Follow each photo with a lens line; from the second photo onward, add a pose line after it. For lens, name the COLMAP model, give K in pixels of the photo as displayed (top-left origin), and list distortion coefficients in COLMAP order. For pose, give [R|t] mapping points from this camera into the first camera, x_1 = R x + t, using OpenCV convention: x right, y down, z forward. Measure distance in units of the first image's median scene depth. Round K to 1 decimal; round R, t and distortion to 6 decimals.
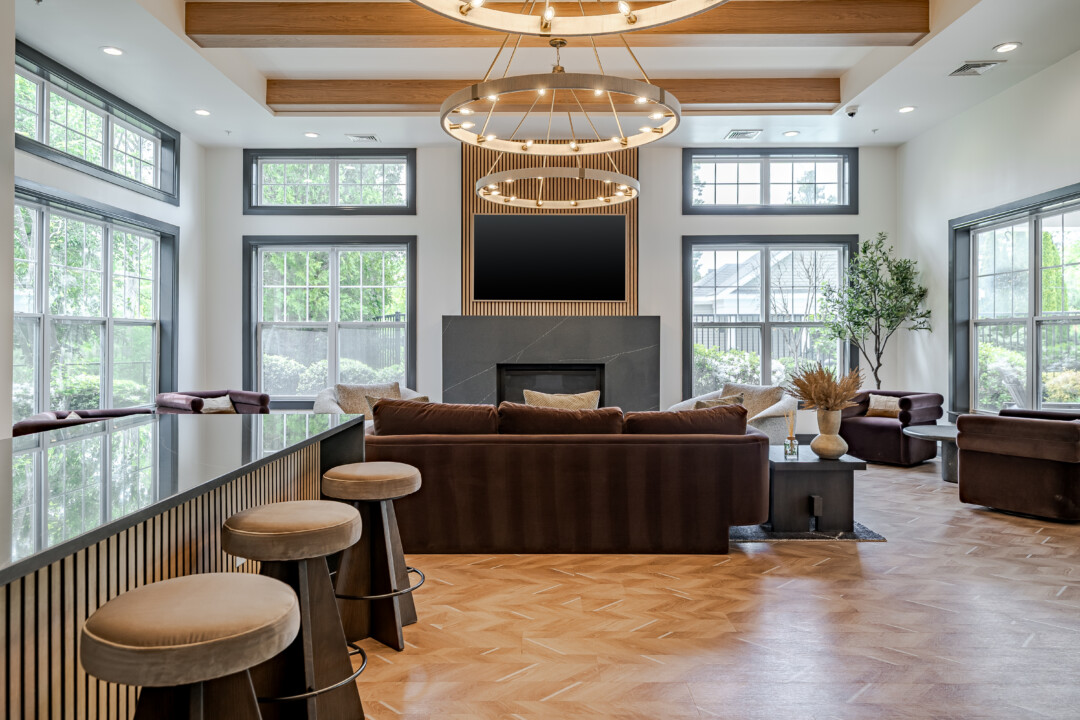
lens RADIAL K [[766.3, 0, 538.5], [0, 766.3, 355.2], [0, 0, 1]] dist [0.004160, -0.003433]
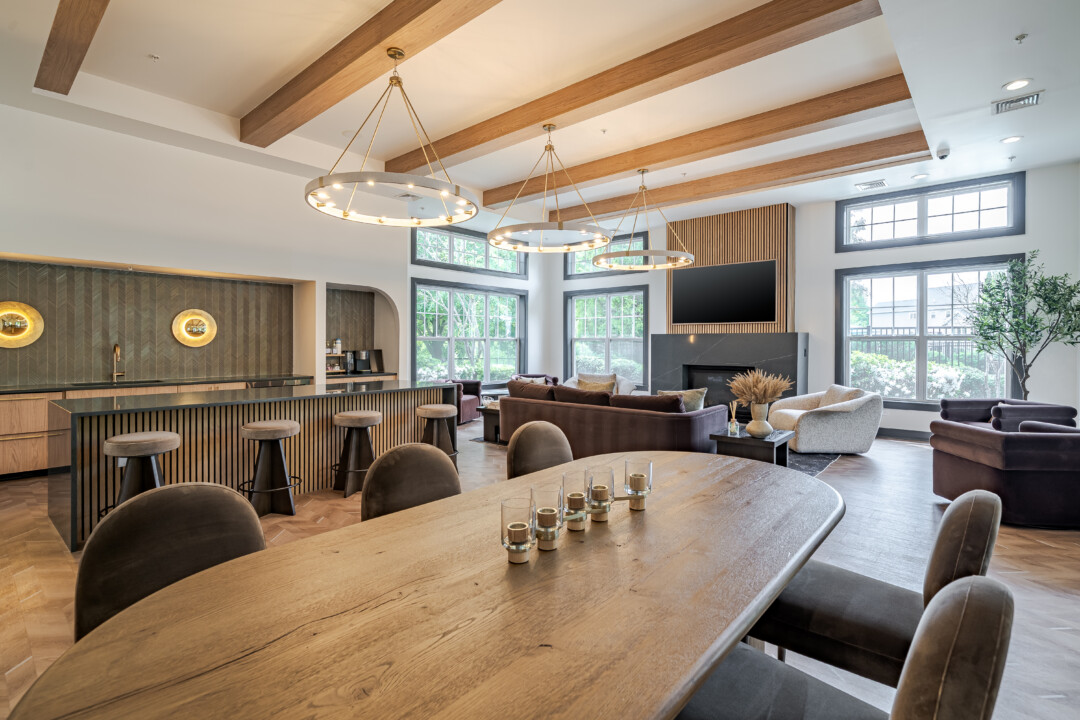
lens RADIAL K [[528.7, 0, 537.1], [0, 528.7, 360.4], [0, 0, 1]] dist [-0.000227, -0.000654]
pose [[0.743562, 0.024452, -0.668220, 0.413549], [-0.012846, 0.999669, 0.022286, -0.016297], [0.668544, -0.007988, 0.743630, 0.001222]]
